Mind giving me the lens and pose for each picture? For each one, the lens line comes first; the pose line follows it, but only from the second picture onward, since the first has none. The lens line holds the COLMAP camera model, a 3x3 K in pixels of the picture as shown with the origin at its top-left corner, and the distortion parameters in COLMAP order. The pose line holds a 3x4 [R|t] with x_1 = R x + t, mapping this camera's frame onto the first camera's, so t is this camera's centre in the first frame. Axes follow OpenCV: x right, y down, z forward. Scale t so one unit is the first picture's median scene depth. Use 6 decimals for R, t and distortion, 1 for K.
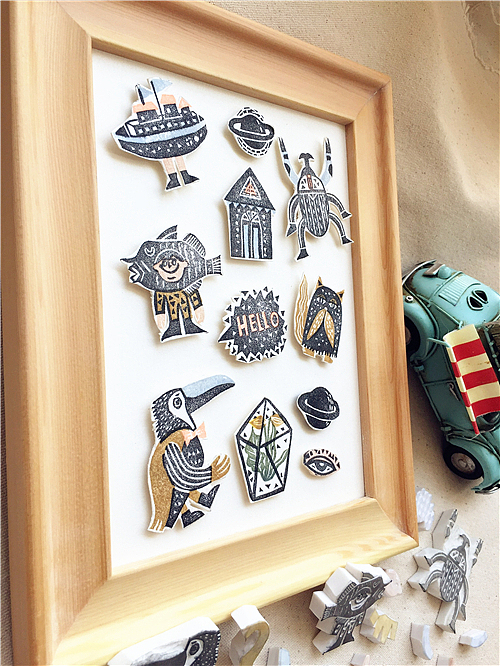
lens RADIAL K [[570.0, 0, 250.1], [0, 570.0, 330.3], [0, 0, 1]] dist [0.024885, -0.031582]
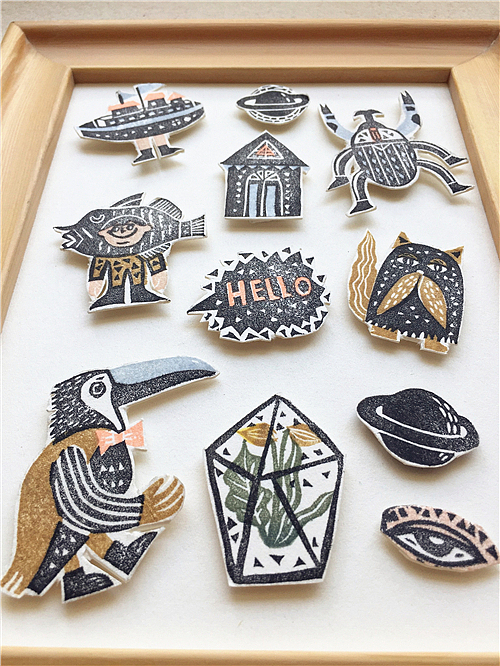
lens RADIAL K [[570.0, 0, 249.4], [0, 570.0, 334.5], [0, 0, 1]] dist [0.024885, -0.031582]
pose [[0.781112, -0.299101, -0.548090, 0.335097], [-0.013535, 0.869482, -0.493779, 0.347721], [0.624244, 0.393115, 0.675114, 0.586623]]
